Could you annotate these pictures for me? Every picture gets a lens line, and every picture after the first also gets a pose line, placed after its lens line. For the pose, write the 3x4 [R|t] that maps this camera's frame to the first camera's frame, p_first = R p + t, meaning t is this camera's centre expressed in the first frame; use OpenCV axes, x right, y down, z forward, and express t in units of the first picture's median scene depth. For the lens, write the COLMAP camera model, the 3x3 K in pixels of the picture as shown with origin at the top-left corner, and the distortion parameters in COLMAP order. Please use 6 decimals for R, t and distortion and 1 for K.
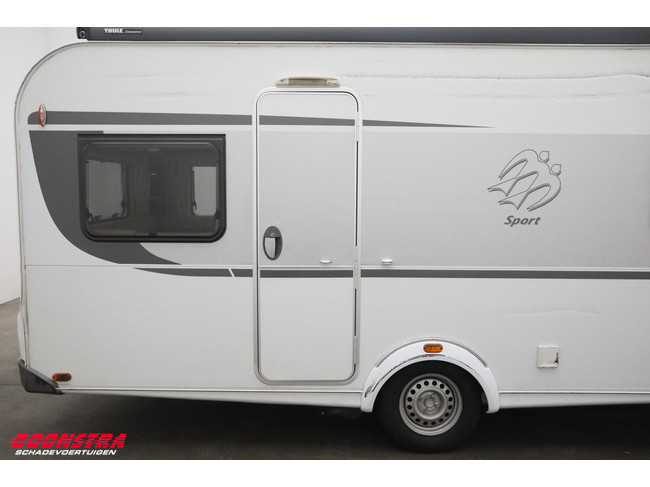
lens RADIAL K [[532.5, 0, 320.0], [0, 532.5, 253.8], [0, 0, 1]] dist [-0.063441, 0.066130]
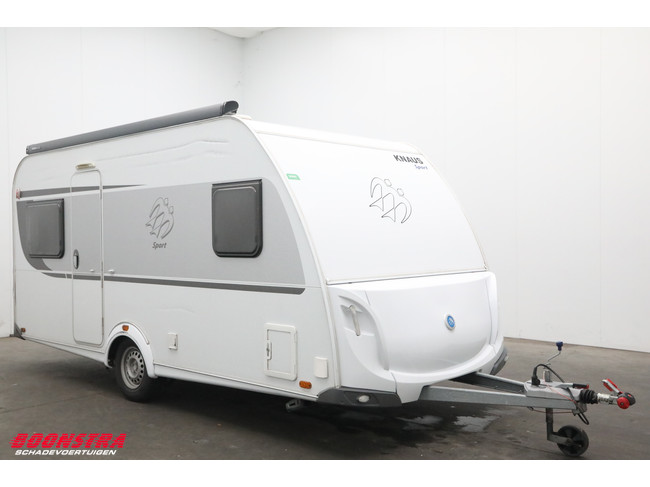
lens RADIAL K [[691.9, 0, 324.4], [0, 691.9, 244.9], [0, 0, 1]] dist [-0.053060, 0.000000]
pose [[0.742883, -0.006210, -0.669392, 1.998021], [-0.050935, 0.996534, -0.065772, 0.039127], [0.667480, 0.082957, 0.739992, -0.119751]]
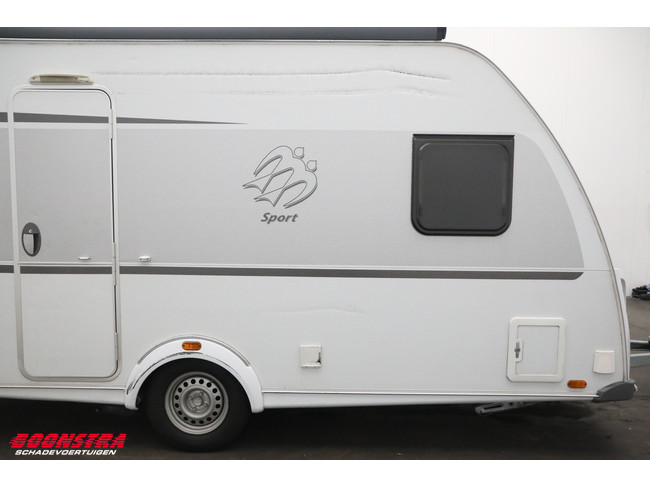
lens RADIAL K [[532.5, 0, 326.7], [0, 532.5, 247.1], [0, 0, 1]] dist [-0.063441, 0.066130]
pose [[0.999985, 0.004803, -0.002692, 0.469582], [-0.004836, 0.999910, -0.012509, 0.003976], [0.002632, 0.012521, 0.999918, 0.006721]]
